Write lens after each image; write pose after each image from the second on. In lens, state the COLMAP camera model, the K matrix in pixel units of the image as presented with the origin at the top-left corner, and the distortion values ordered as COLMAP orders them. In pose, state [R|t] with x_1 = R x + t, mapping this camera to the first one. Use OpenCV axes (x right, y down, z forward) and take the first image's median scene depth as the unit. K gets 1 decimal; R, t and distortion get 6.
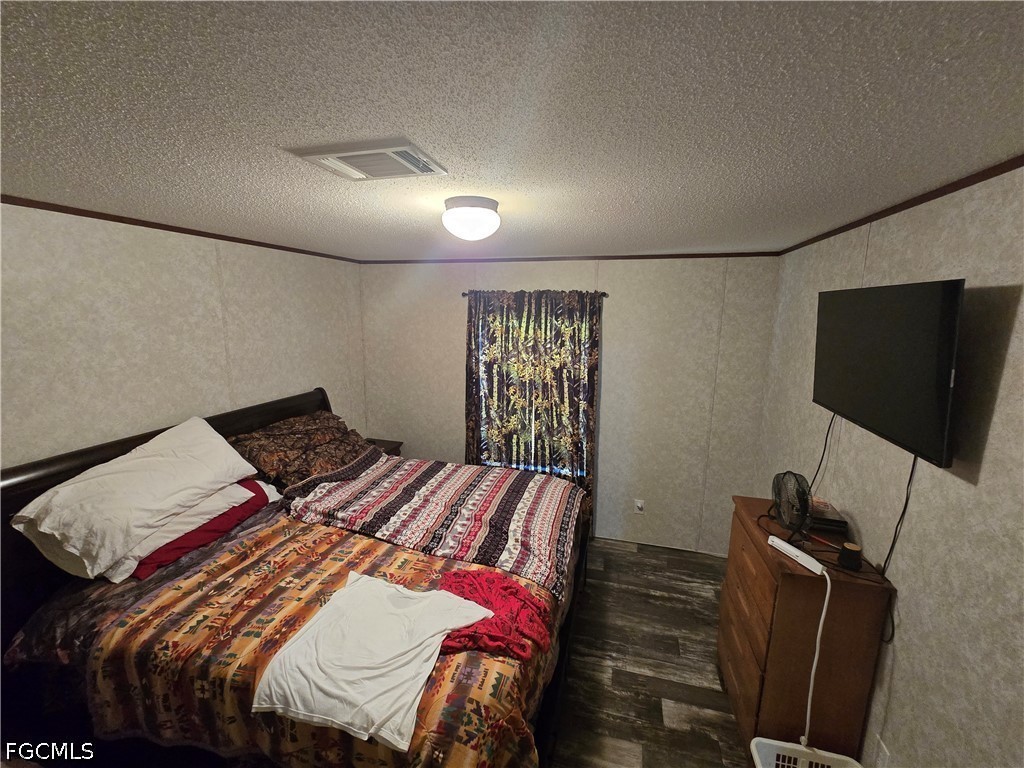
lens RADIAL K [[424.0, 0, 515.1], [0, 424.0, 384.3], [0, 0, 1]] dist [-0.003007, -0.000249]
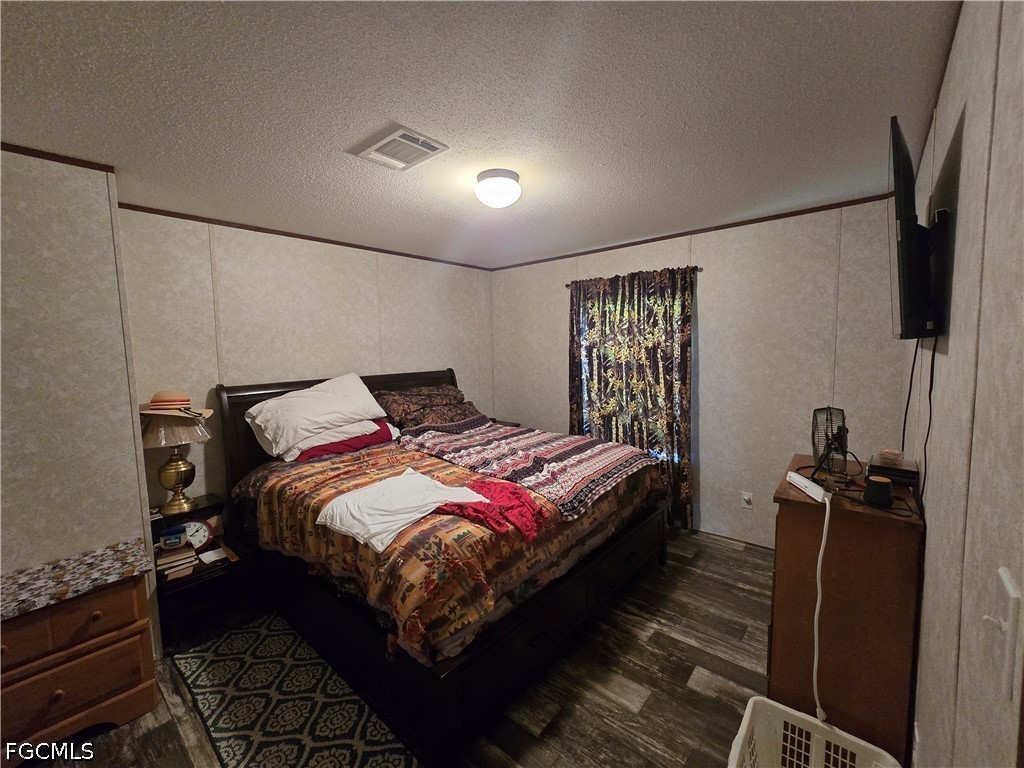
lens RADIAL K [[422.3, 0, 515.7], [0, 422.3, 383.3], [0, 0, 1]] dist [-0.000532, -0.000241]
pose [[0.904220, 0.004663, -0.427041, 0.241525], [-0.041594, 0.996148, -0.077195, 0.138857], [0.425037, 0.087564, 0.900931, -0.030546]]
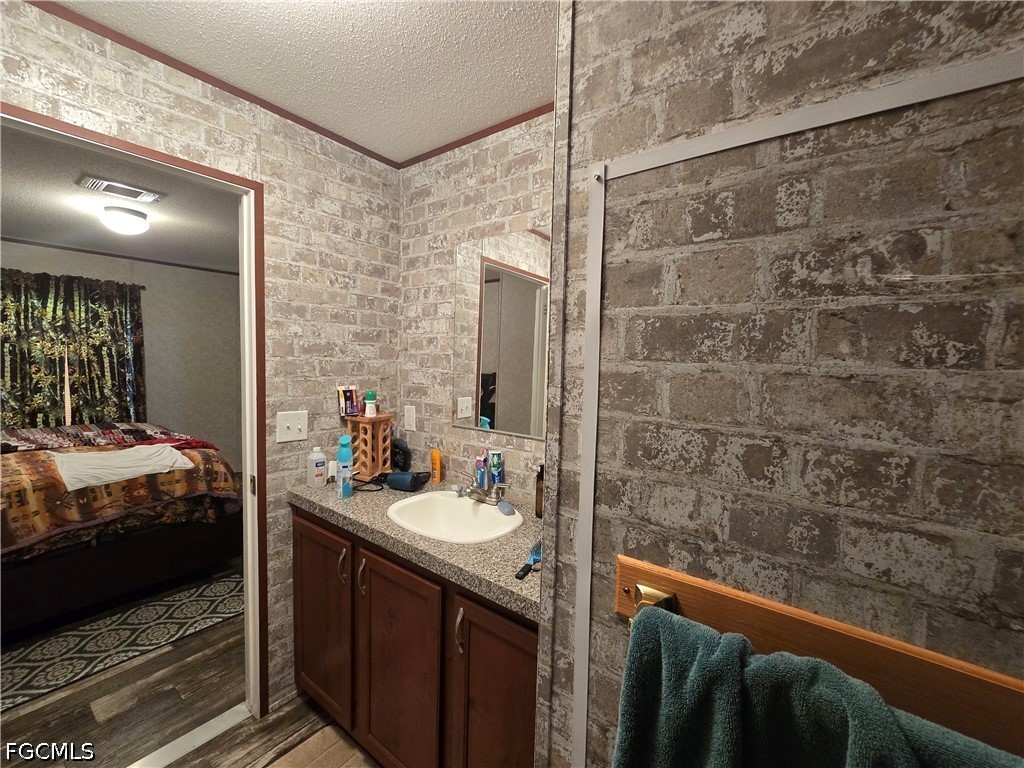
lens RADIAL K [[419.7, 0, 518.0], [0, 419.7, 384.2], [0, 0, 1]] dist [-0.000588, -0.000319]
pose [[0.369366, -0.060828, 0.927291, -0.554083], [0.144626, 0.989459, 0.007297, 0.228434], [-0.917961, 0.131415, 0.374270, -0.479837]]
